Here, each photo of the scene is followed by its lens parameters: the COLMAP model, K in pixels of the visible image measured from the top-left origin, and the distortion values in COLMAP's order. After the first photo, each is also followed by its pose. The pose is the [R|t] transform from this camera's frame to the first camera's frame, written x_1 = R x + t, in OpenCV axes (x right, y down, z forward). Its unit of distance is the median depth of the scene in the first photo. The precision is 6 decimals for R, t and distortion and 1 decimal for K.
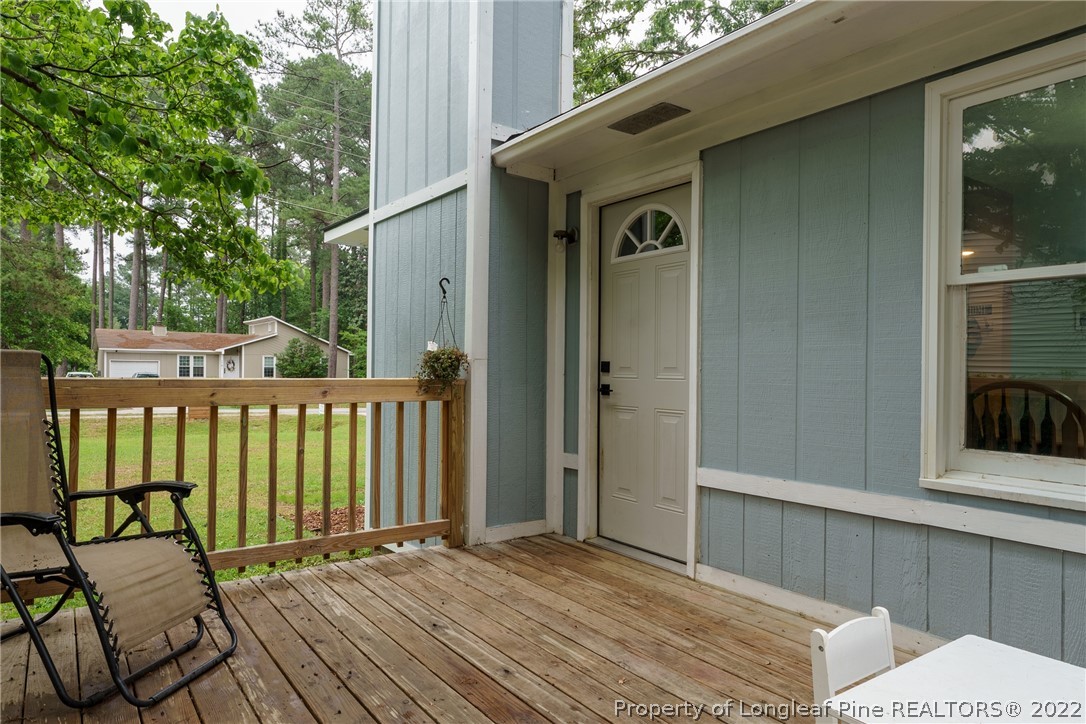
lens RADIAL K [[667.9, 0, 535.1], [0, 667.9, 365.1], [0, 0, 1]] dist [0.001523, 0.000878]
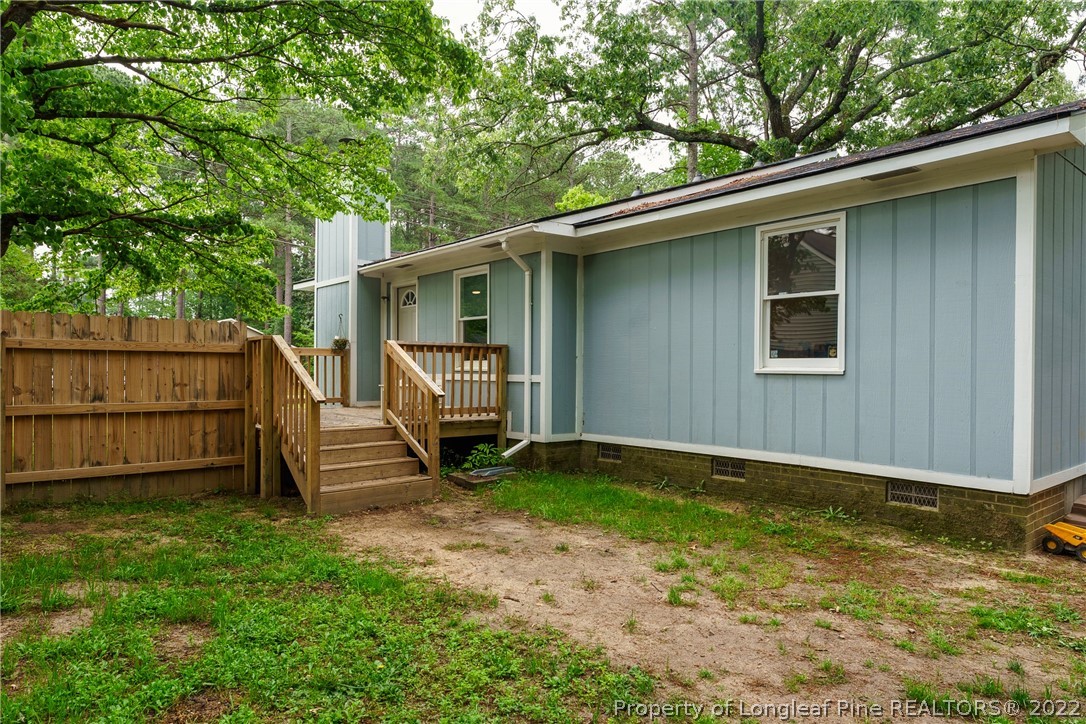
lens RADIAL K [[667.9, 0, 535.1], [0, 667.9, 365.1], [0, 0, 1]] dist [0.001523, 0.000878]
pose [[0.997771, -0.006369, 0.066424, 0.497331], [0.006361, 0.999980, 0.000330, 0.094204], [-0.066425, 0.000093, 0.997791, -1.895115]]
